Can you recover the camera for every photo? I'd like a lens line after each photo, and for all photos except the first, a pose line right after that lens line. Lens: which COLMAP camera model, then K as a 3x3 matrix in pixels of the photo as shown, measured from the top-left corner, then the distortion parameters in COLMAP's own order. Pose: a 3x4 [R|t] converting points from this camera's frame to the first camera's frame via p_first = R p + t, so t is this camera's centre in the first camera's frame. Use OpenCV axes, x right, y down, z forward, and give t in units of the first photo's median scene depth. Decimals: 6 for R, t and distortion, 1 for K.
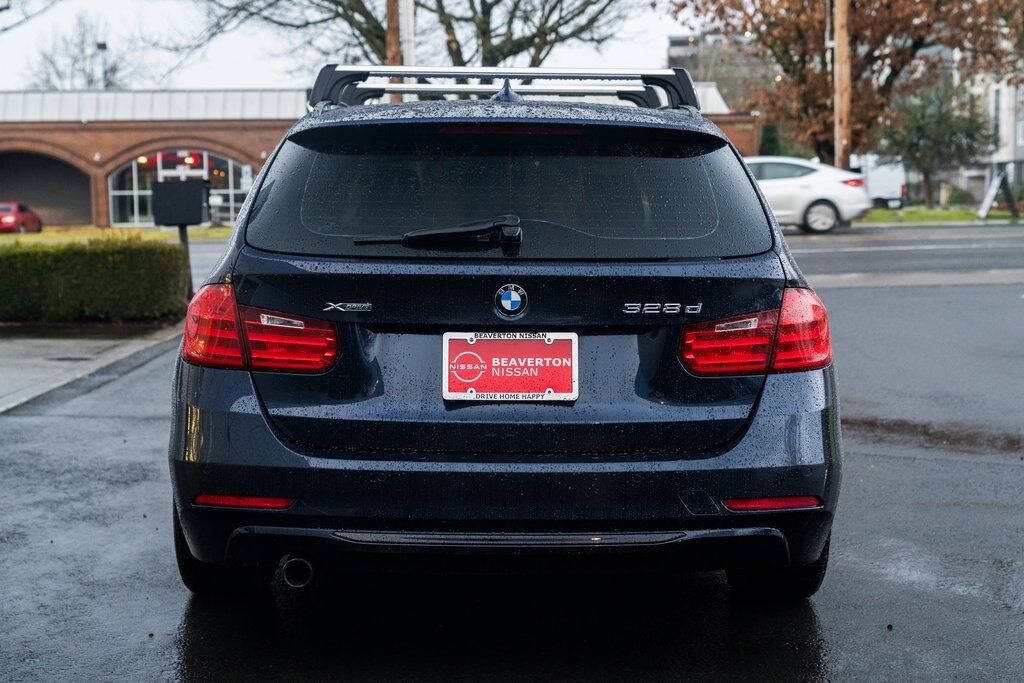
lens RADIAL K [[1537.1, 0, 512.0], [0, 1537.1, 341.5], [0, 0, 1]] dist [0.012827, -0.010522]
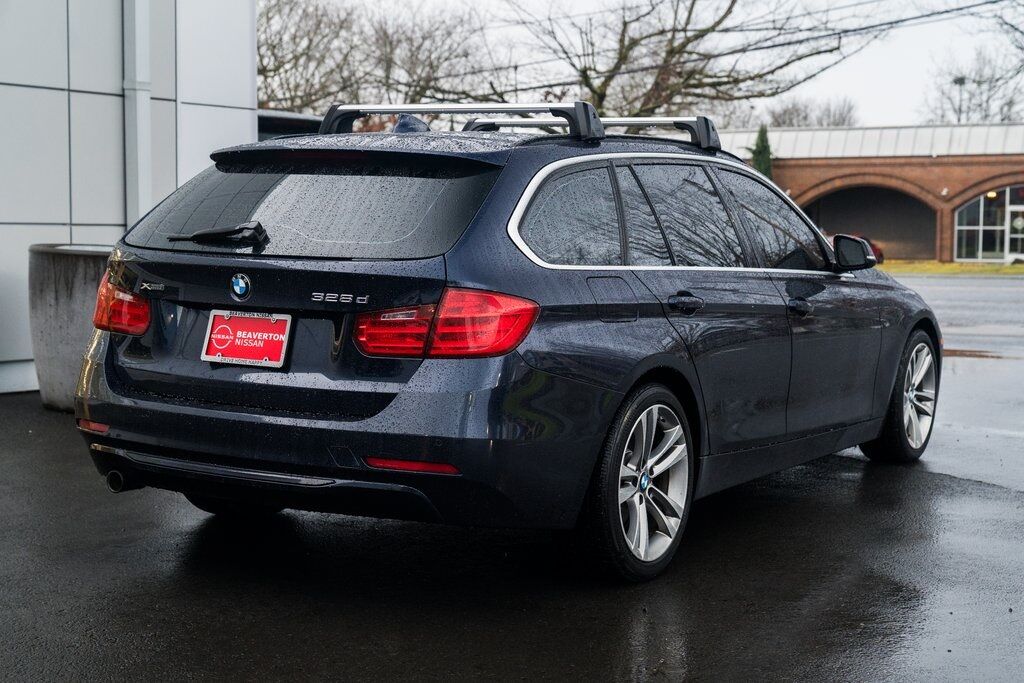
lens RADIAL K [[1545.3, 0, 512.0], [0, 1545.3, 341.5], [0, 0, 1]] dist [0.055583, -0.021047]
pose [[0.841670, 0.058450, -0.536819, 0.231617], [-0.071119, 0.997464, -0.002900, 0.001816], [0.535288, 0.040619, 0.843692, 0.007072]]
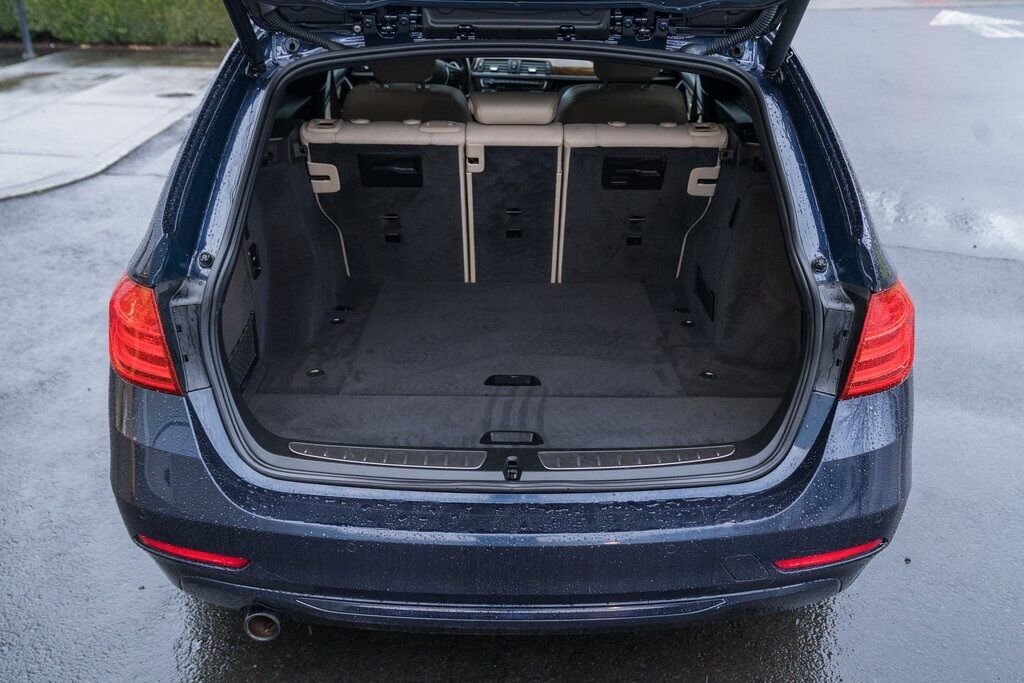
lens RADIAL K [[986.3, 0, 512.0], [0, 986.3, 341.5], [0, 0, 1]] dist [0.006325, 0.007013]
pose [[0.999786, 0.008533, -0.018823, 0.002068], [-0.002027, 0.946887, 0.321561, -0.045593], [0.020567, -0.321454, 0.946702, 0.141101]]
